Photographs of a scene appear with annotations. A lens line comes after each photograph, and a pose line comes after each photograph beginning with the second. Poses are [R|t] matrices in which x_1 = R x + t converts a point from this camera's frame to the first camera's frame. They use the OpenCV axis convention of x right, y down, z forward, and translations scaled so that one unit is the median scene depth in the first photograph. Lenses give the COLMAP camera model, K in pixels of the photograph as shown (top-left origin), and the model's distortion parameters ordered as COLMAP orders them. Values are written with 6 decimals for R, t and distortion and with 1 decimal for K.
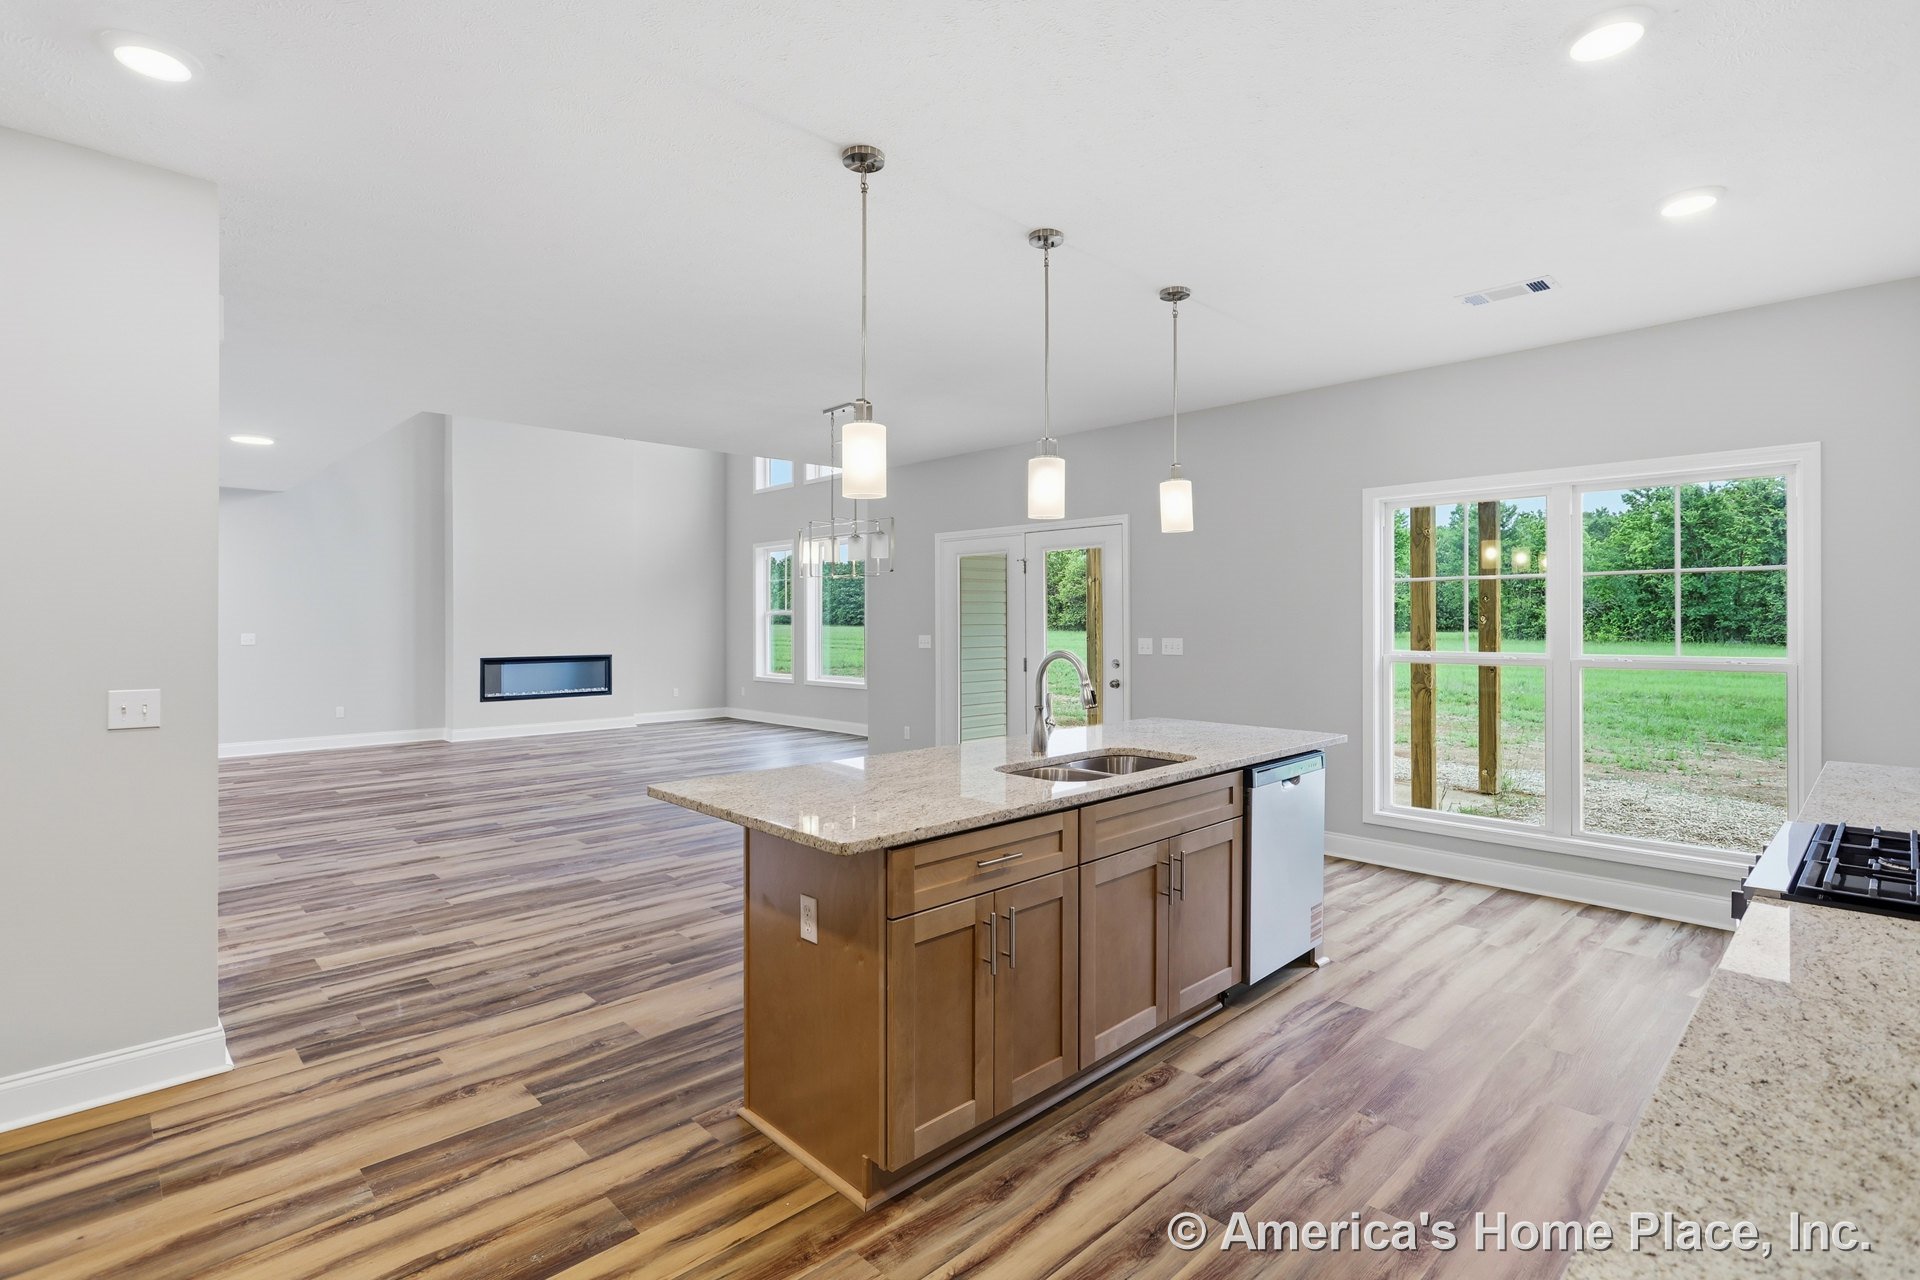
lens RADIAL K [[912.2, 0, 940.5], [0, 912.2, 632.0], [0, 0, 1]] dist [-0.001236, 0.002644]
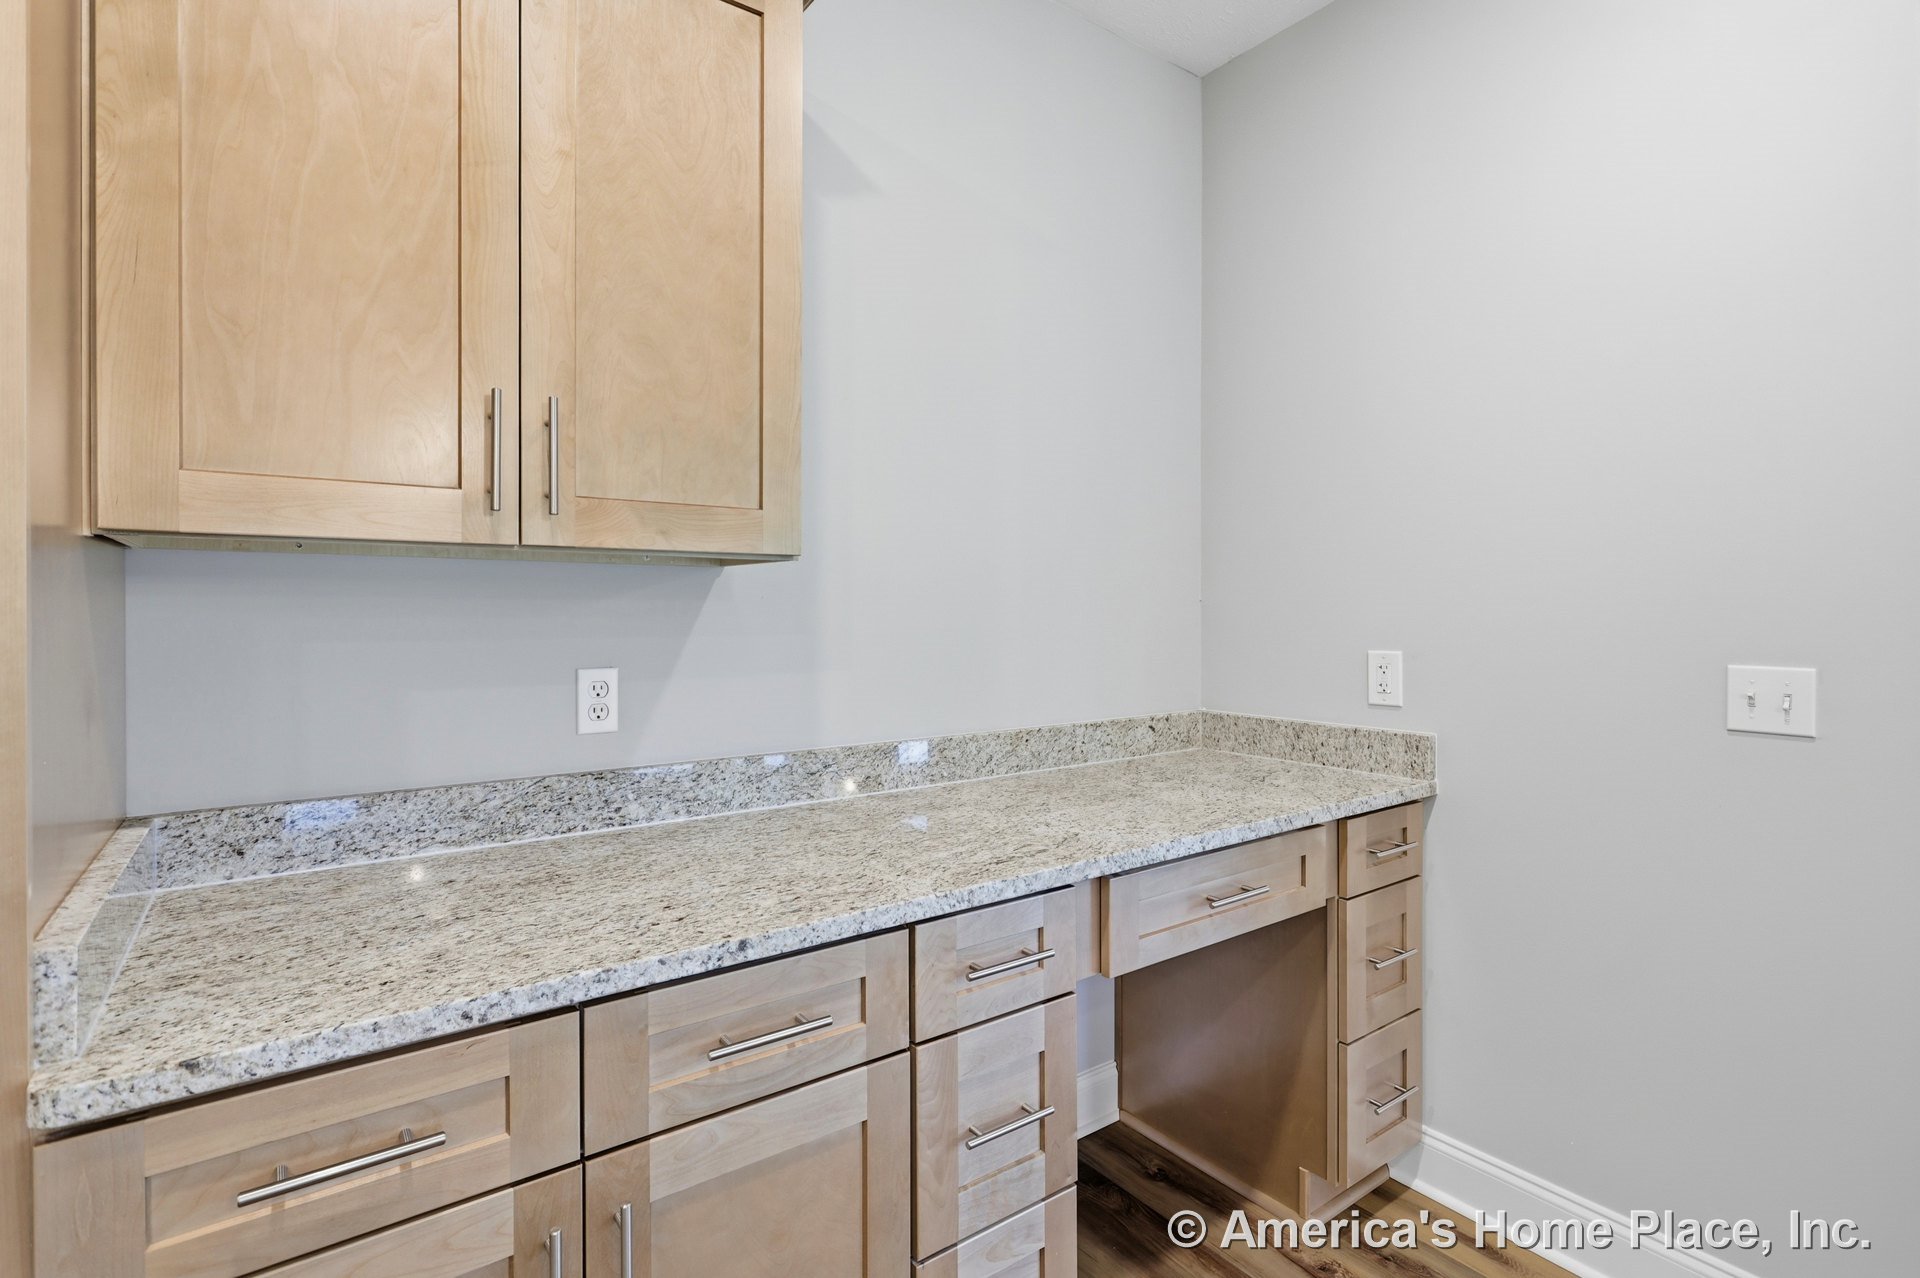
lens RADIAL K [[931.8, 0, 958.3], [0, 931.8, 615.6], [0, 0, 1]] dist [-0.004184, 0.001969]
pose [[-0.132063, 0.009285, -0.991198, -0.106345], [-0.009327, 0.999900, 0.010609, 0.013200], [0.991197, 0.010646, -0.131964, 0.247248]]
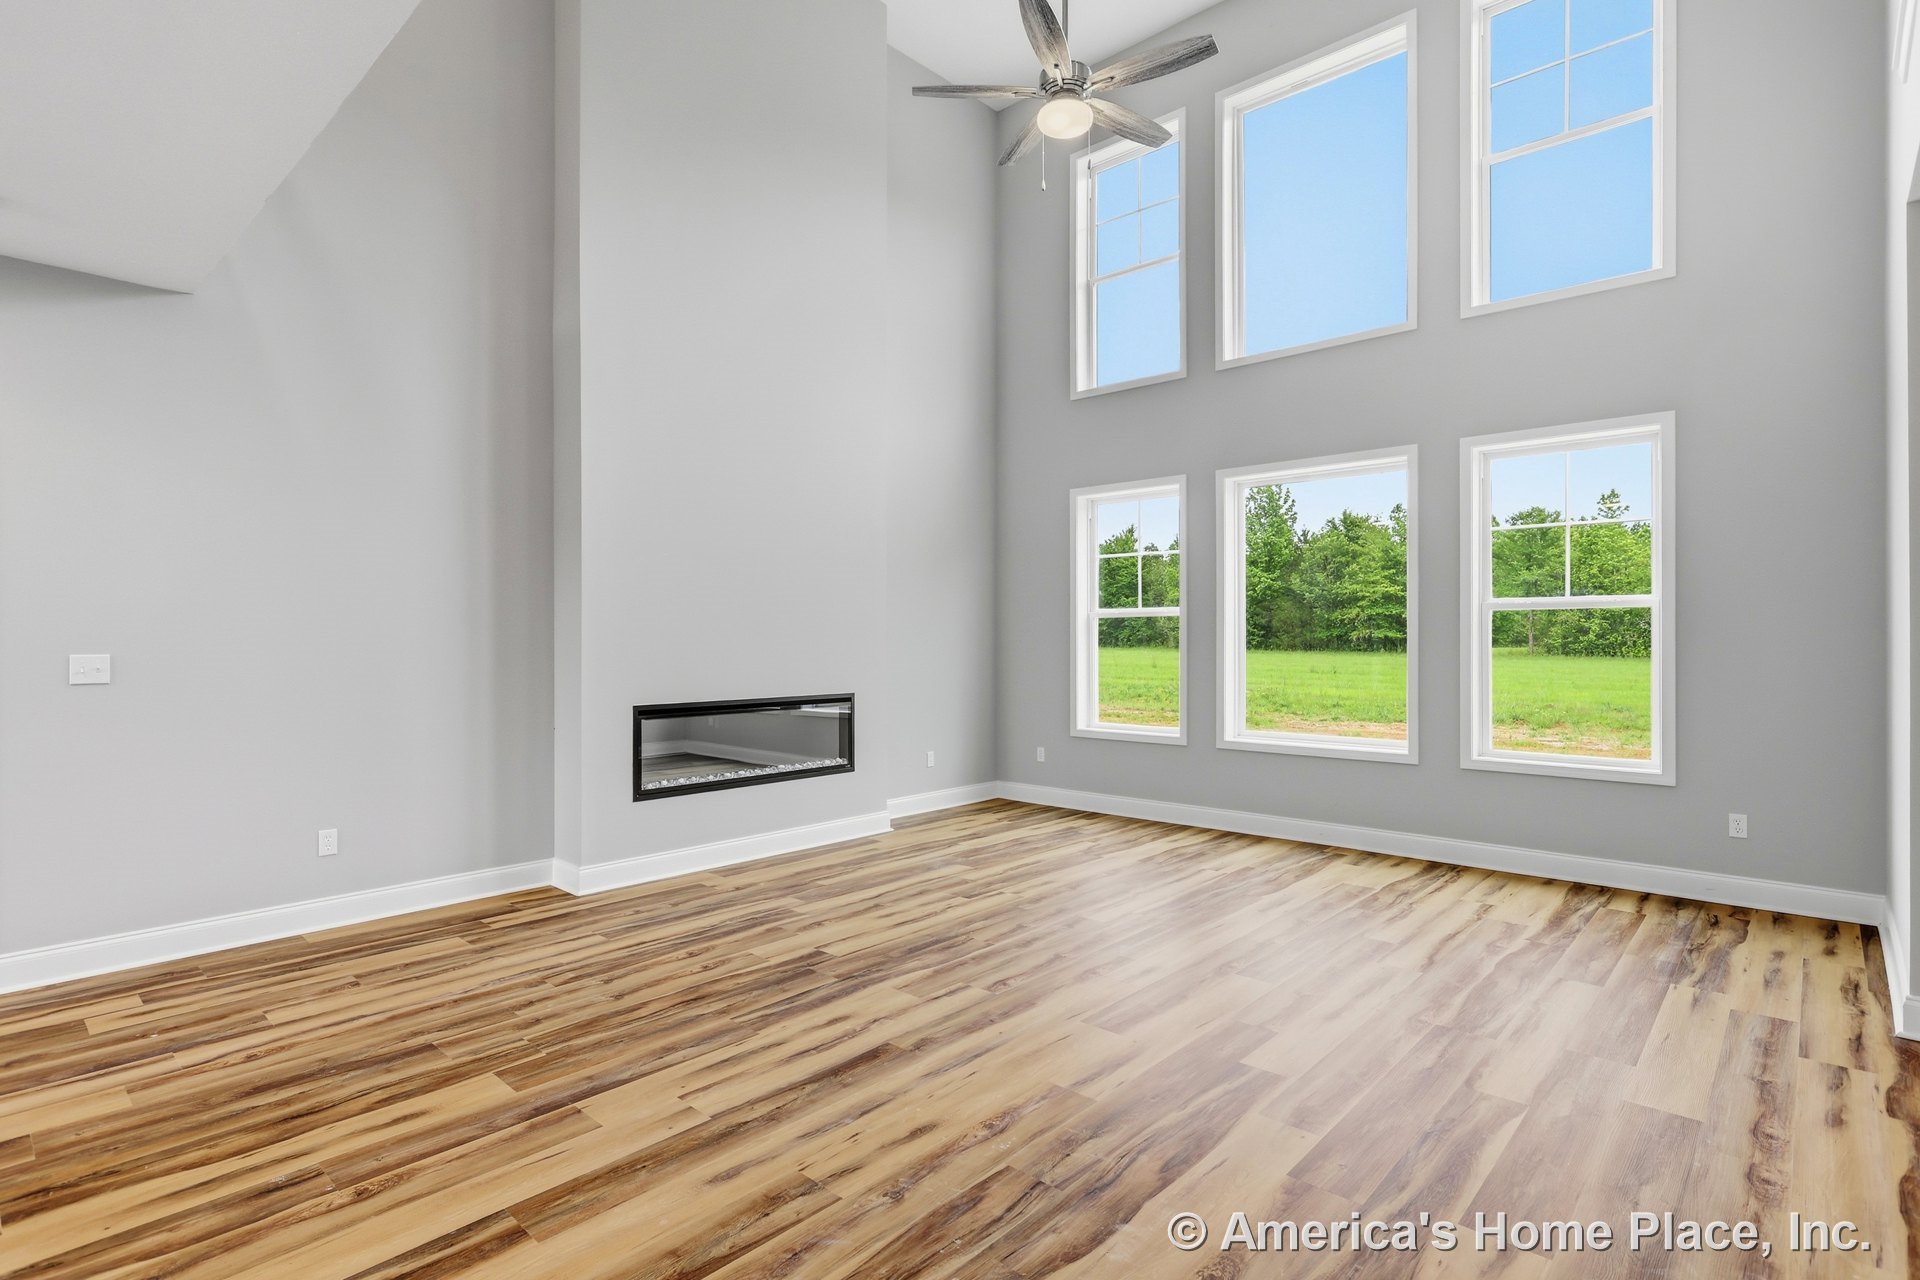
lens RADIAL K [[931.8, 0, 943.8], [0, 931.8, 657.5], [0, 0, 1]] dist [-0.004184, 0.001969]
pose [[0.997911, -0.000596, 0.064605, -0.660463], [-0.000136, 0.999936, 0.011330, -0.001643], [-0.064608, -0.011315, 0.997847, 0.912059]]
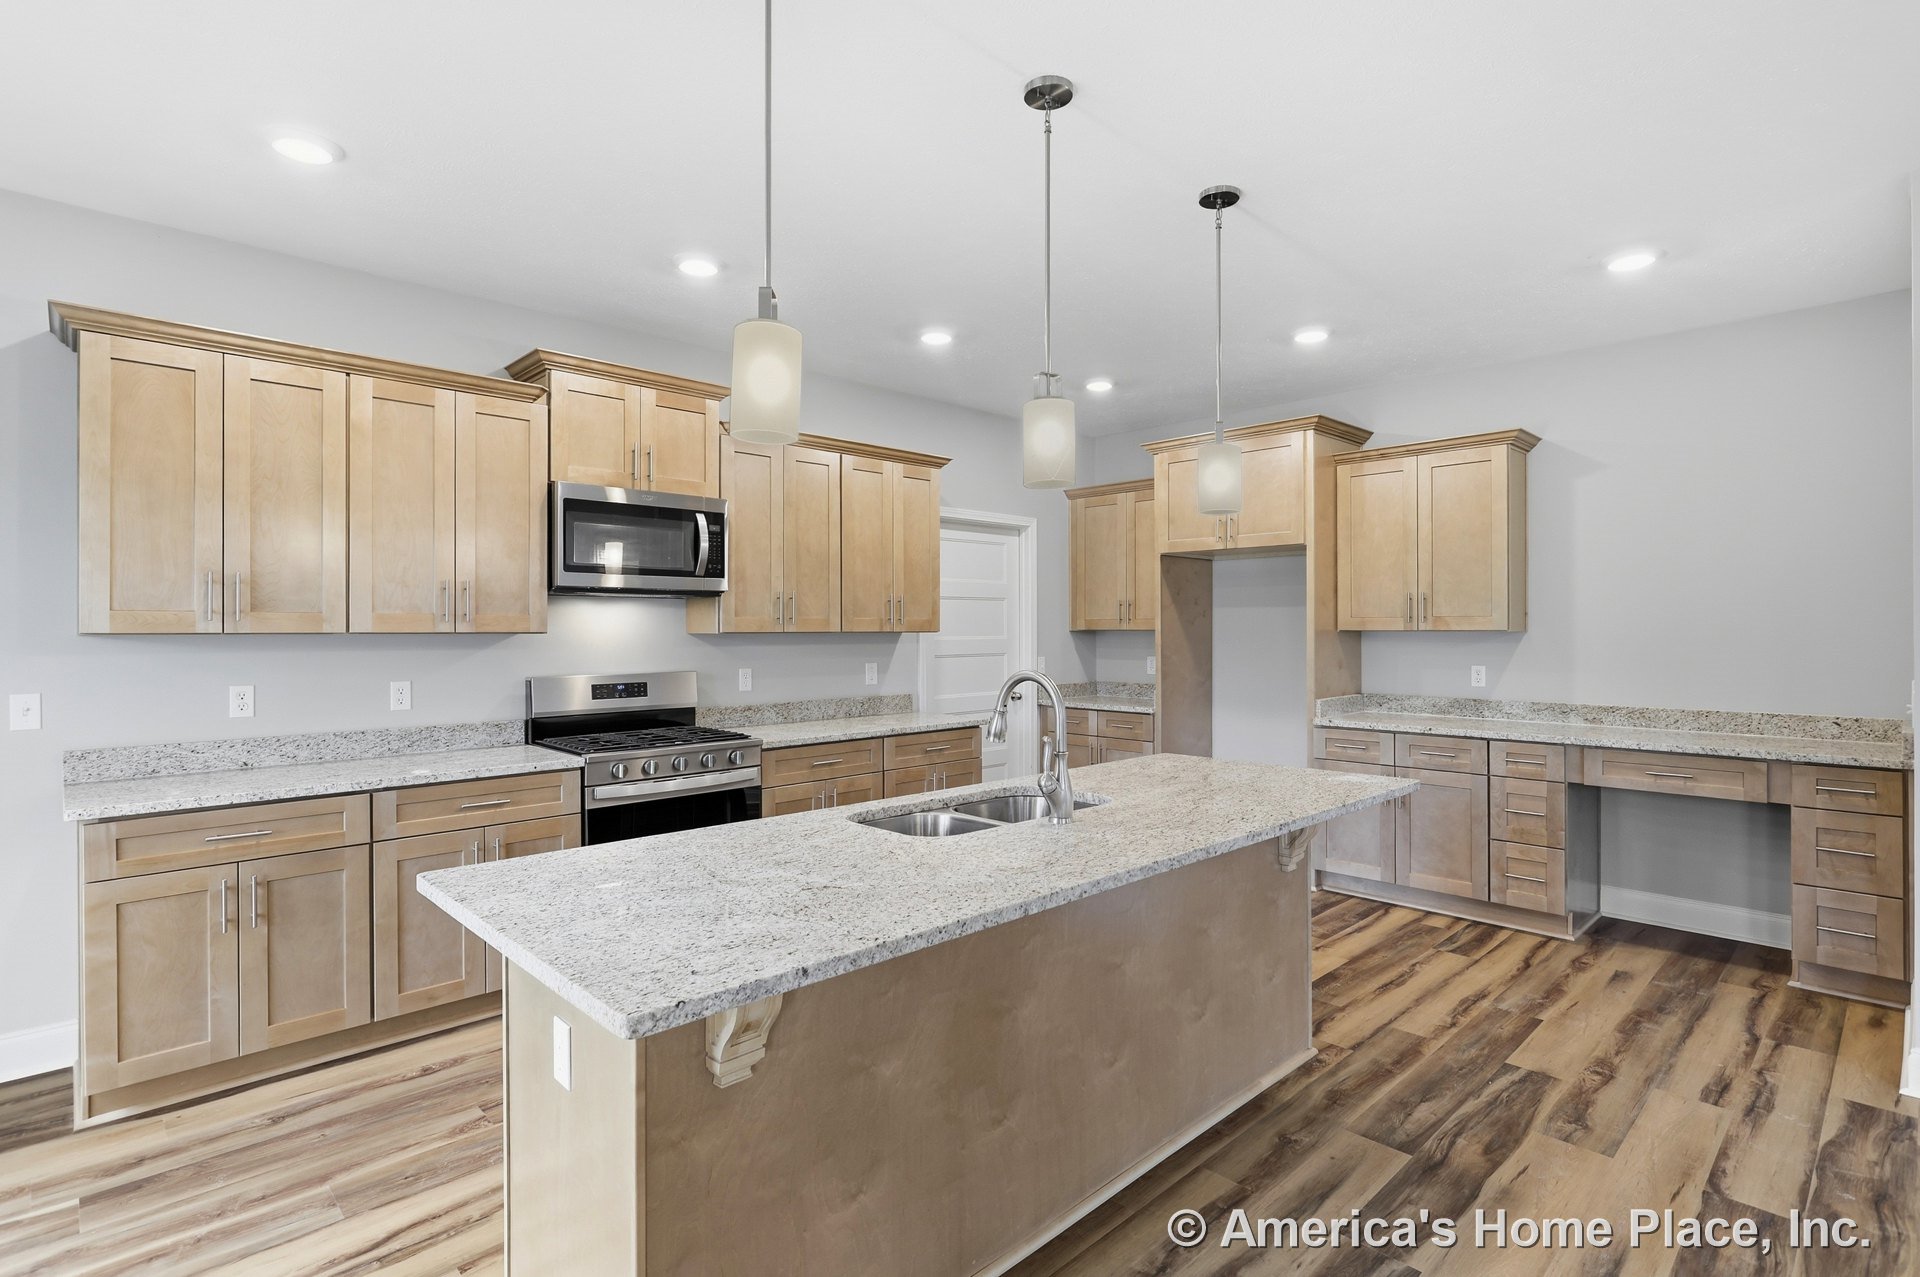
lens RADIAL K [[931.8, 0, 941.8], [0, 931.8, 640.2], [0, 0, 1]] dist [-0.004184, 0.001969]
pose [[-0.999985, 0.004524, 0.002971, 0.104158], [0.004595, 0.999694, 0.024297, -0.011468], [-0.002860, 0.024310, -0.999700, 0.906263]]
